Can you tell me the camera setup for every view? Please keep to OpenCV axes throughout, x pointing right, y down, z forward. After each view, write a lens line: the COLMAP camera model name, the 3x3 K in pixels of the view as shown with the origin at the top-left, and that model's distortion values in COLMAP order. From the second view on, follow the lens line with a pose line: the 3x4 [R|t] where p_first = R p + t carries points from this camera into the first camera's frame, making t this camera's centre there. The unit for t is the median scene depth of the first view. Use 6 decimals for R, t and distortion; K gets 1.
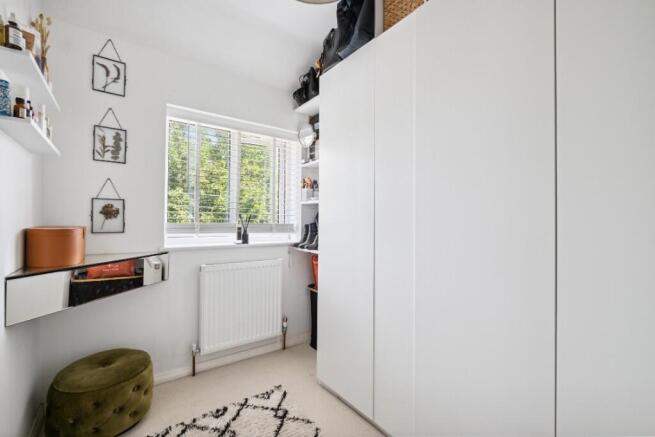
lens RADIAL K [[287.6, 0, 326.0], [0, 287.6, 221.3], [0, 0, 1]] dist [-0.003761, -0.000727]
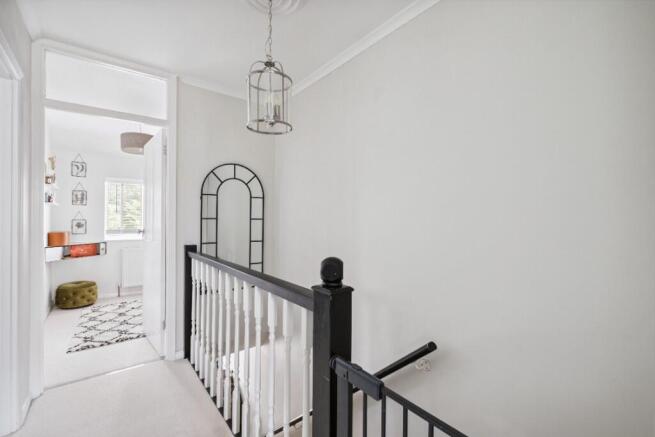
lens RADIAL K [[287.6, 0, 326.0], [0, 287.6, 221.3], [0, 0, 1]] dist [-0.003761, -0.000727]
pose [[0.999426, -0.015794, 0.029981, 1.265637], [0.016003, 0.999849, -0.006769, -0.016400], [-0.029870, 0.007245, 0.999528, -1.496910]]
